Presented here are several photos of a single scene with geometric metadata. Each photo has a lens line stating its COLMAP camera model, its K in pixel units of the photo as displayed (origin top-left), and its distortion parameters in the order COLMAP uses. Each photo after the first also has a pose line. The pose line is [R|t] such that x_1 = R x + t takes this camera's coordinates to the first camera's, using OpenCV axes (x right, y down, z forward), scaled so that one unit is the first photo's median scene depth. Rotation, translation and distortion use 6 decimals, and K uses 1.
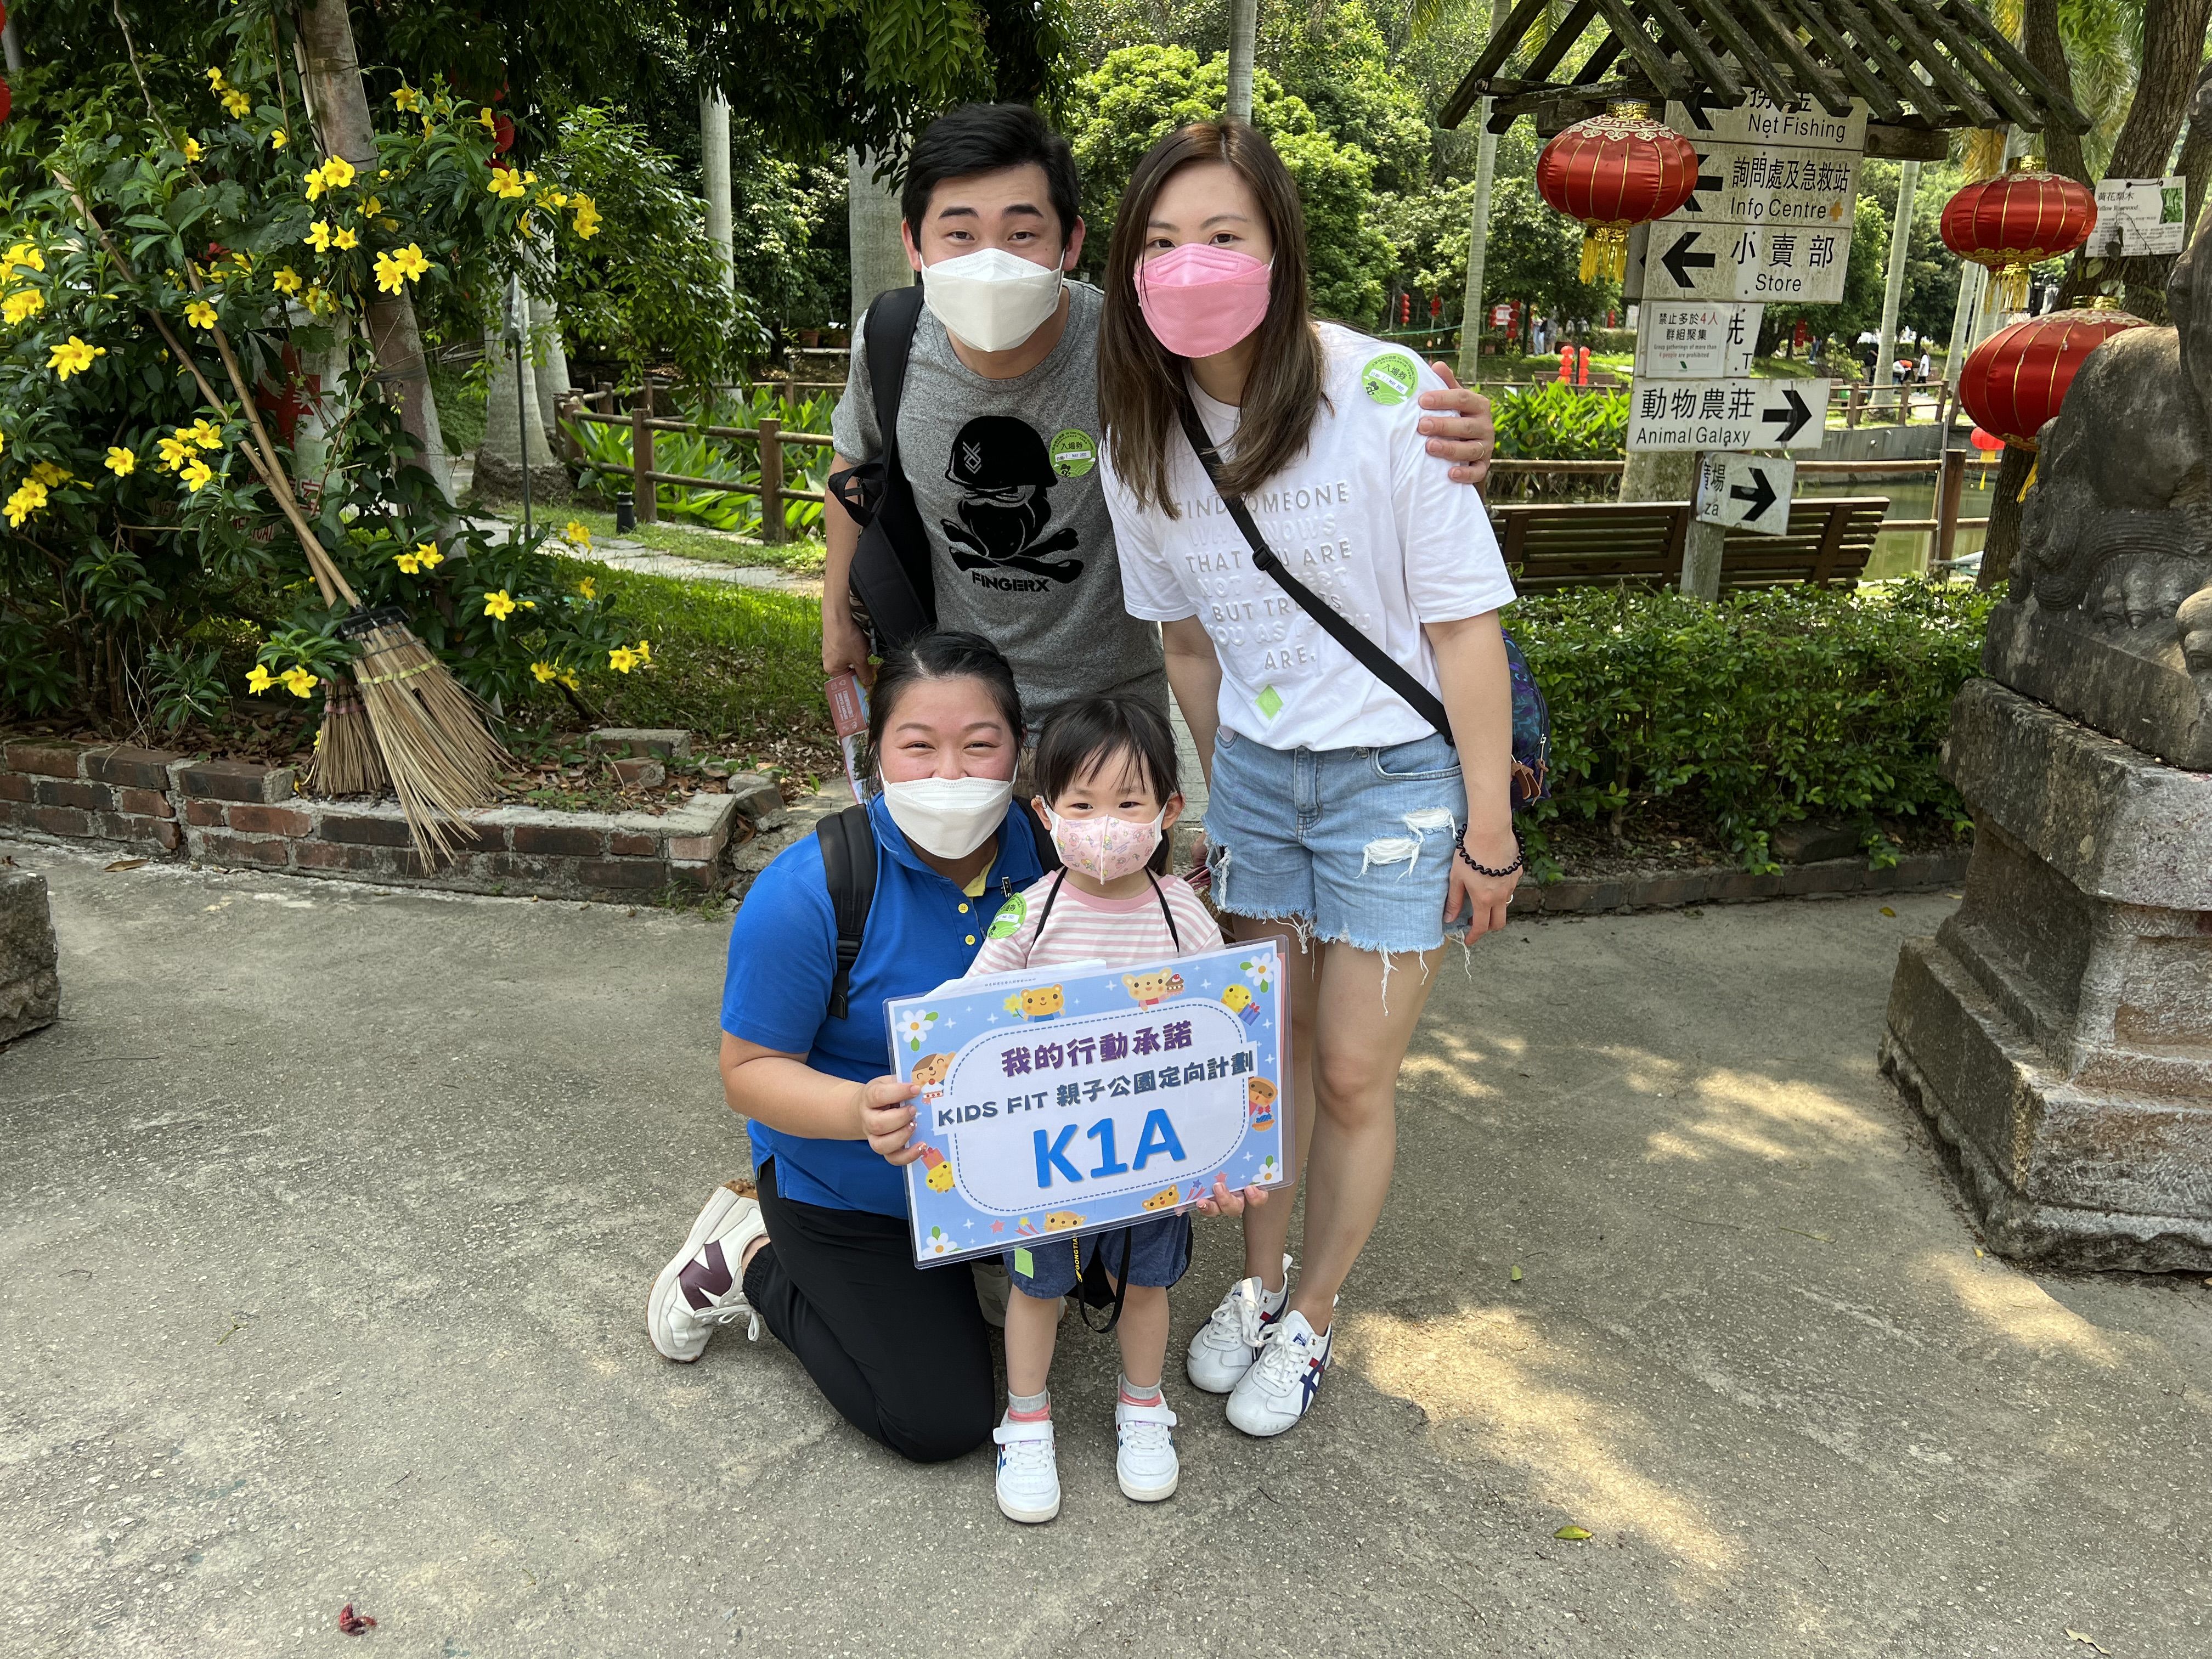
lens RADIAL K [[1669.8, 0, 1105.1], [0, 1669.8, 844.5], [0, 0, 1]] dist [0.025944, -0.022183]
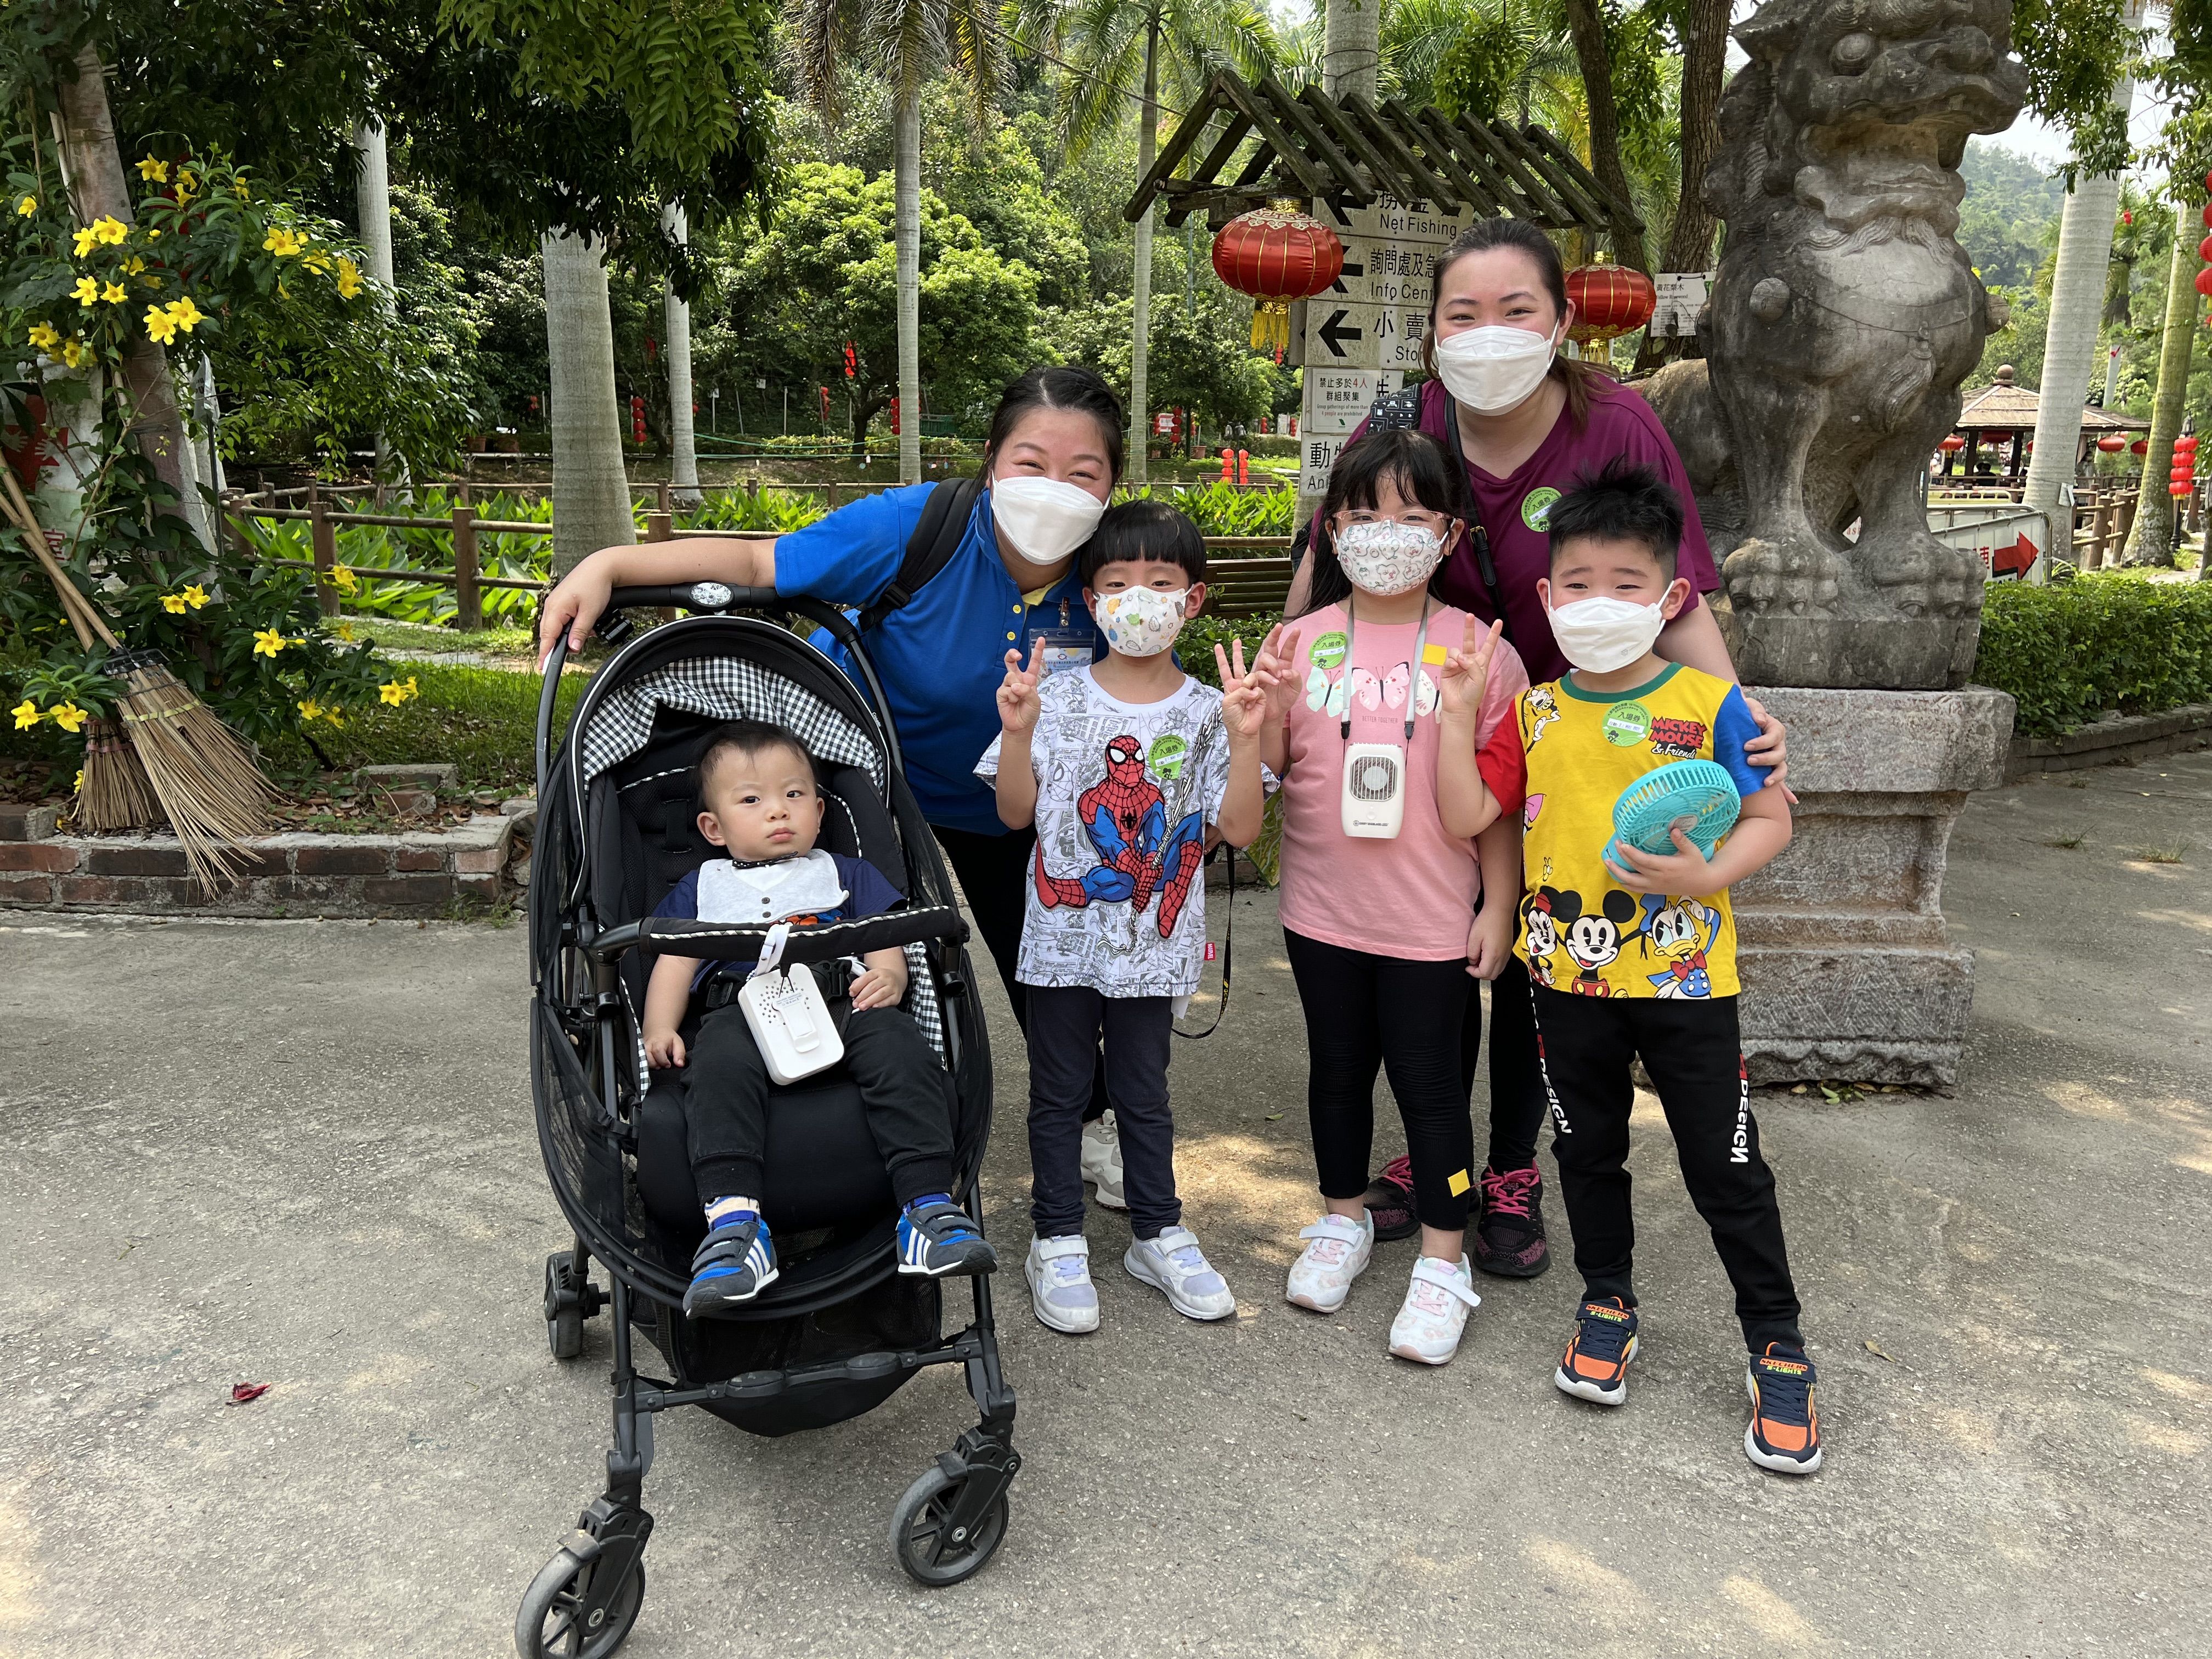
lens RADIAL K [[1671.3, 0, 1120.7], [0, 1671.3, 818.4], [0, 0, 1]] dist [0.038012, -0.040396]
pose [[0.980419, -0.047798, 0.191032, -0.049739], [0.062327, 0.995543, -0.070782, 0.071899], [-0.186797, 0.081303, 0.979028, -0.107642]]
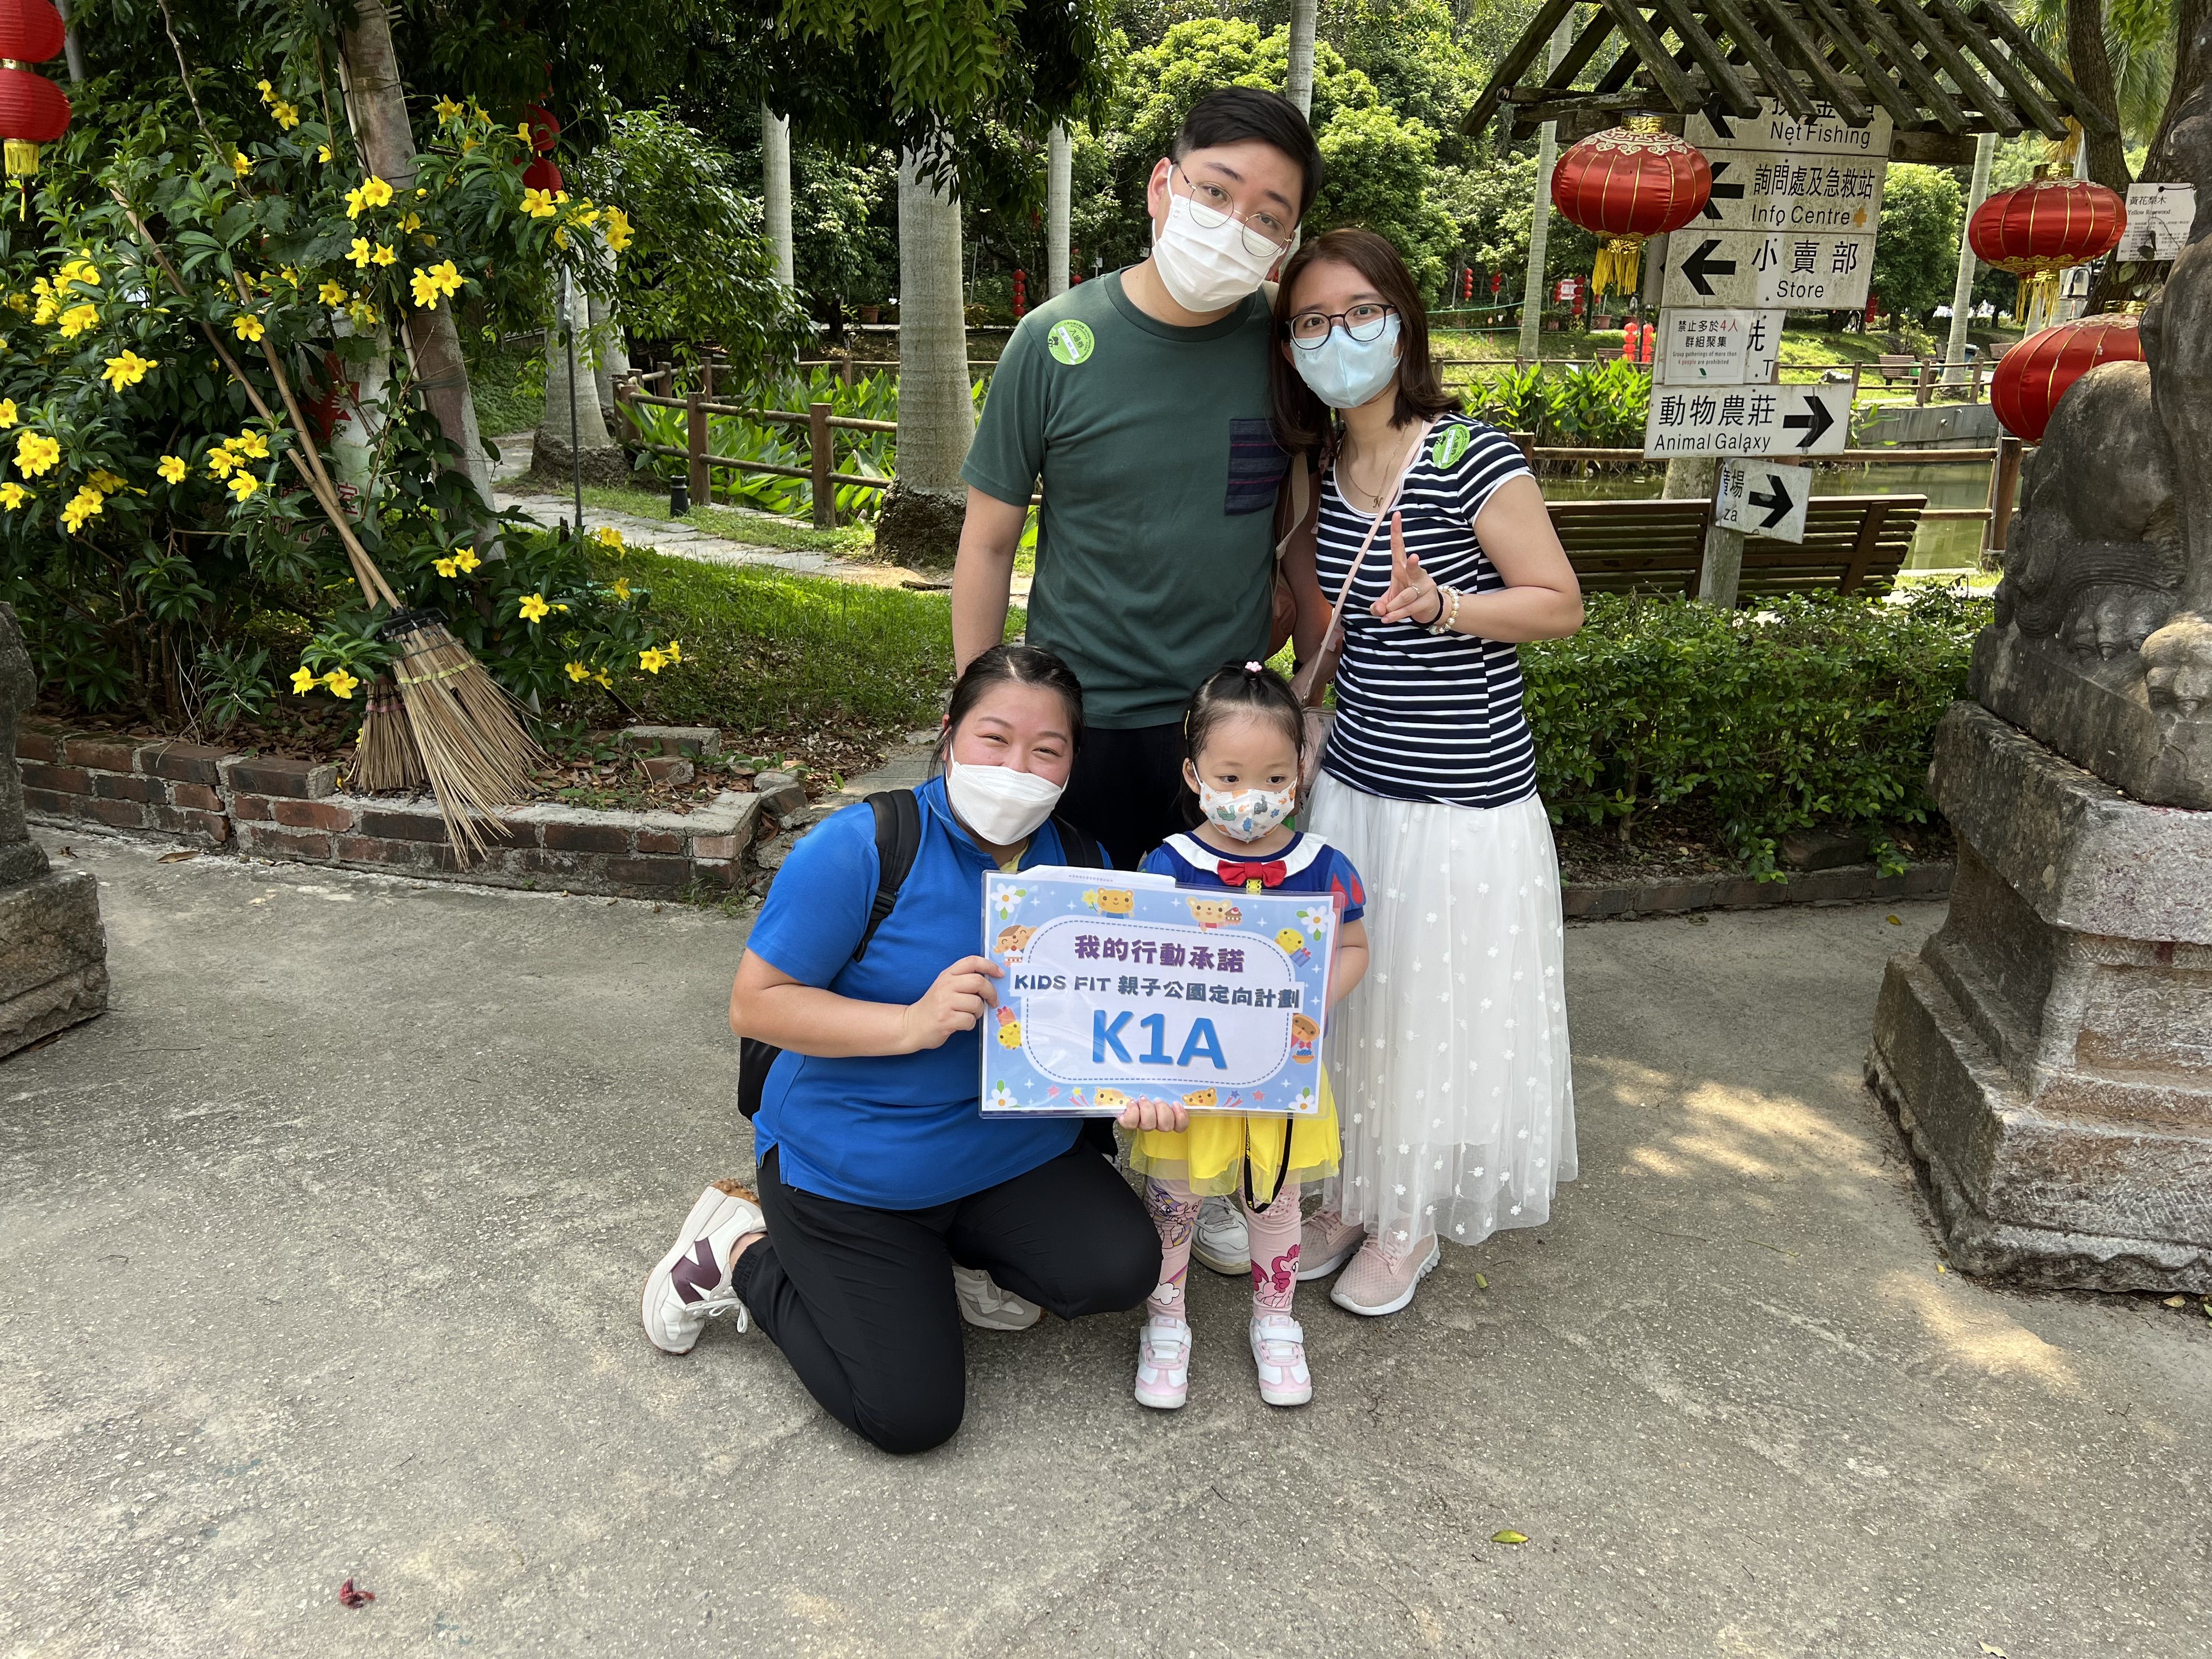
lens RADIAL K [[1667.8, 0, 1111.1], [0, 1667.8, 844.6], [0, 0, 1]] dist [0.023435, -0.014210]
pose [[0.999439, 0.010531, -0.031781, 0.028814], [-0.010020, 0.999819, 0.016197, -0.017449], [0.031946, -0.015869, 0.999364, -0.021972]]
